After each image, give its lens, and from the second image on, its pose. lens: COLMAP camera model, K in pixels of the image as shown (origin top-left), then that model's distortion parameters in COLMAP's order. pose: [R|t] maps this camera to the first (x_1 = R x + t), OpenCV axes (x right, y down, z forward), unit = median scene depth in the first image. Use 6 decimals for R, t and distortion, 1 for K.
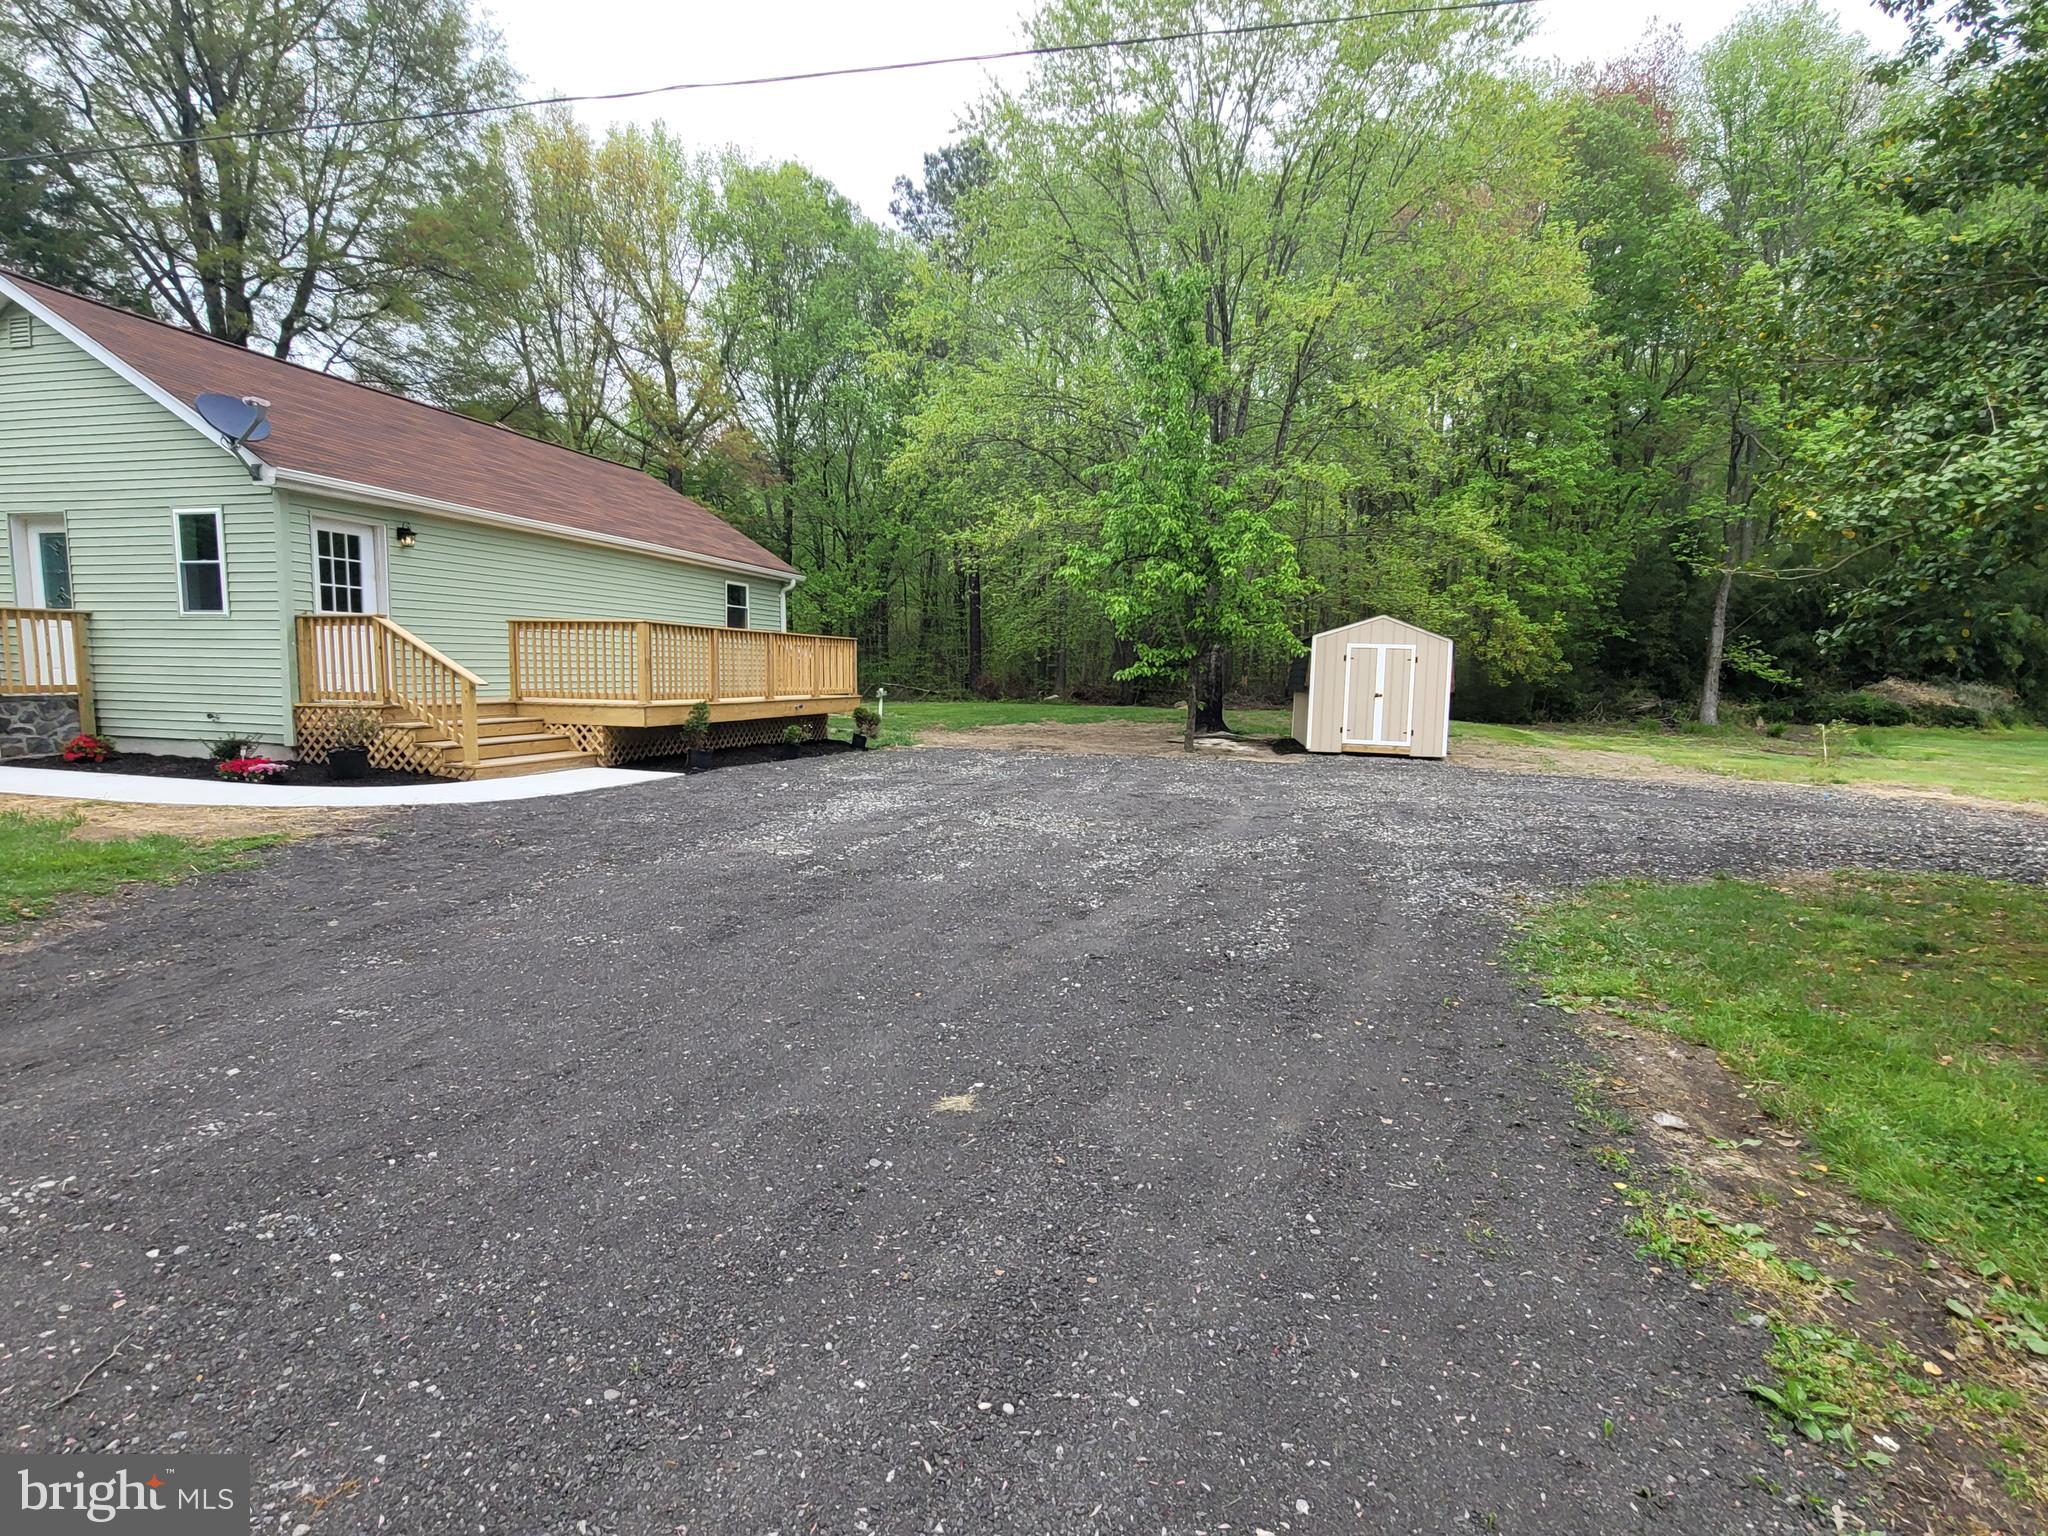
lens RADIAL K [[1009.2, 0, 1024.0], [0, 1009.2, 768.0], [0, 0, 1]] dist [0.002830, -0.000164]
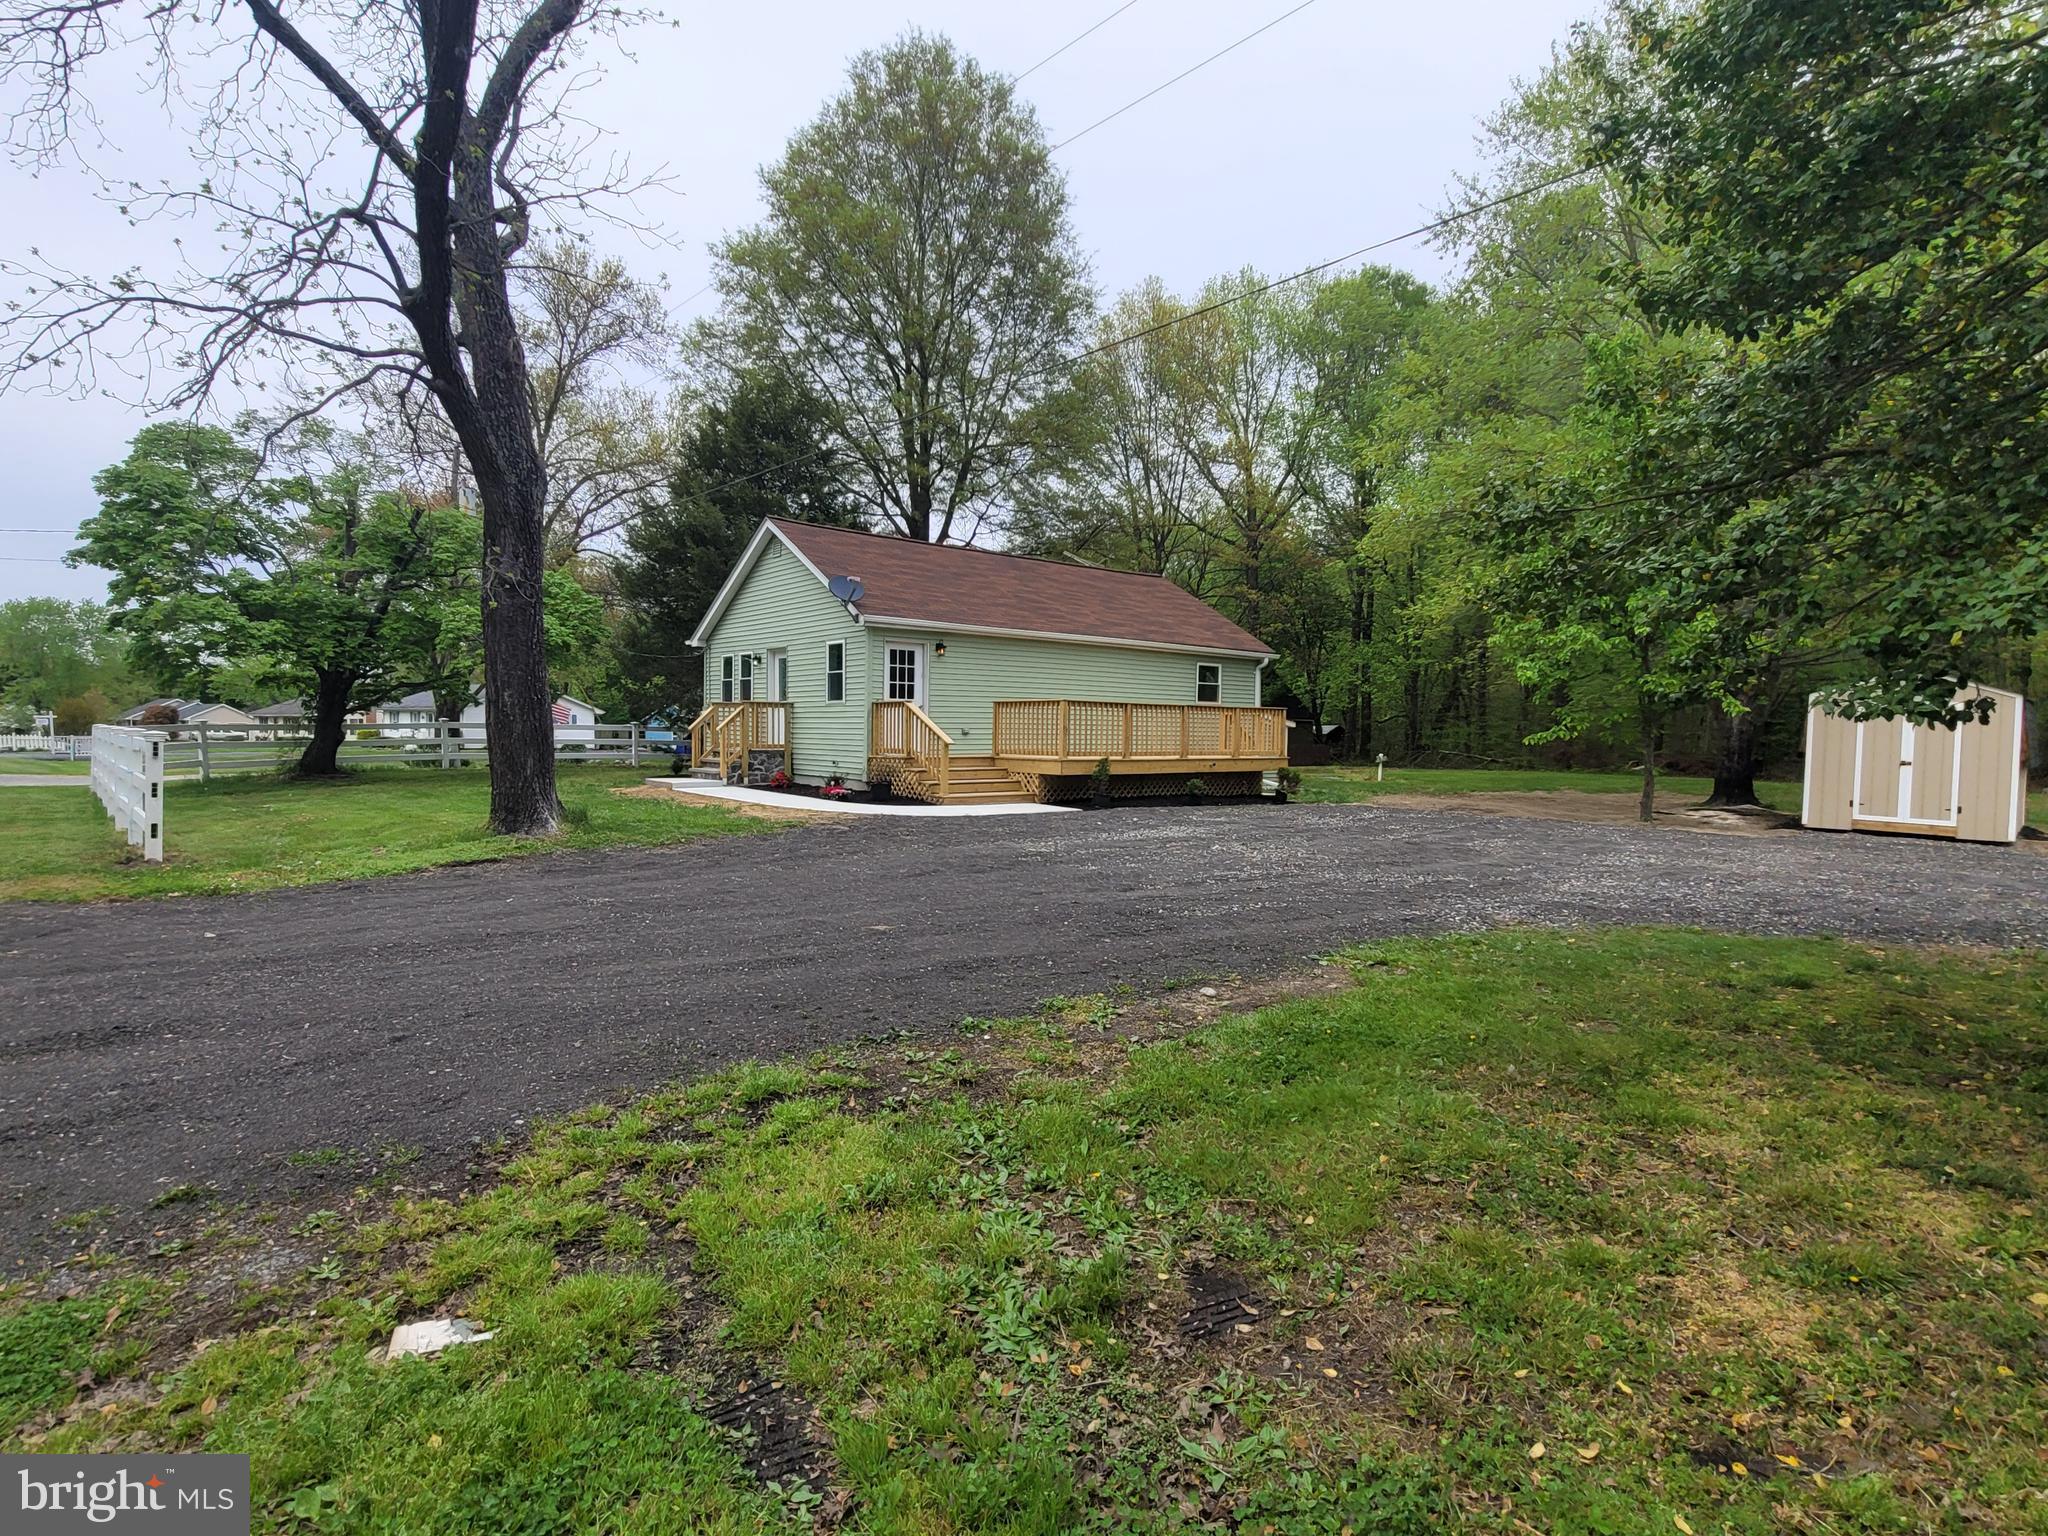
lens RADIAL K [[1009.2, 0, 1024.0], [0, 1009.2, 768.0], [0, 0, 1]] dist [0.002830, -0.000164]
pose [[0.813754, 0.015327, -0.581008, 0.382698], [-0.055194, 0.997172, -0.050998, 0.022852], [0.578584, 0.073567, 0.812299, -0.159958]]
